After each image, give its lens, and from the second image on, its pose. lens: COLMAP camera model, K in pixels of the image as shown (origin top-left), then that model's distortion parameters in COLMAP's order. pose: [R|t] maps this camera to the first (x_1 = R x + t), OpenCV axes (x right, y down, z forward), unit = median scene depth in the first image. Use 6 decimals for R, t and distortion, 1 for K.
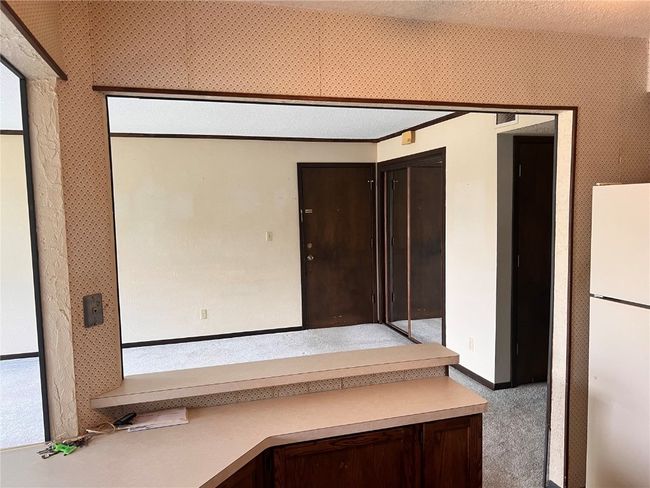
lens RADIAL K [[470.6, 0, 323.9], [0, 470.6, 246.3], [0, 0, 1]] dist [-0.000586, -0.000435]
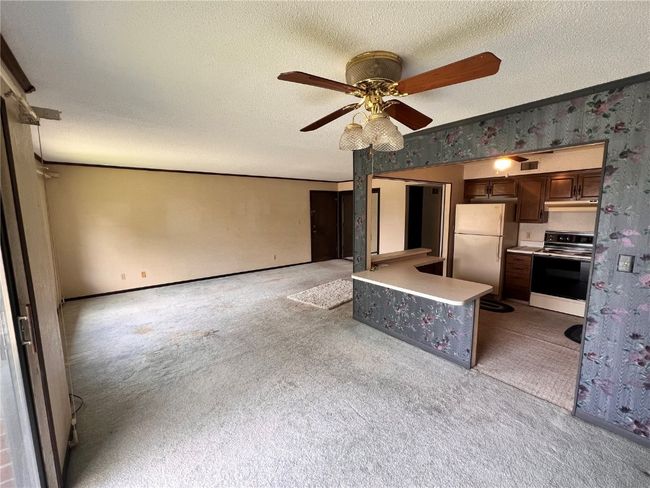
lens RADIAL K [[263.5, 0, 326.9], [0, 263.5, 241.7], [0, 0, 1]] dist [-0.000366, -0.000005]
pose [[0.929046, -0.030895, 0.368673, -0.458053], [0.019667, 0.999222, 0.034177, 0.031034], [-0.369442, -0.024501, 0.928931, -0.232745]]
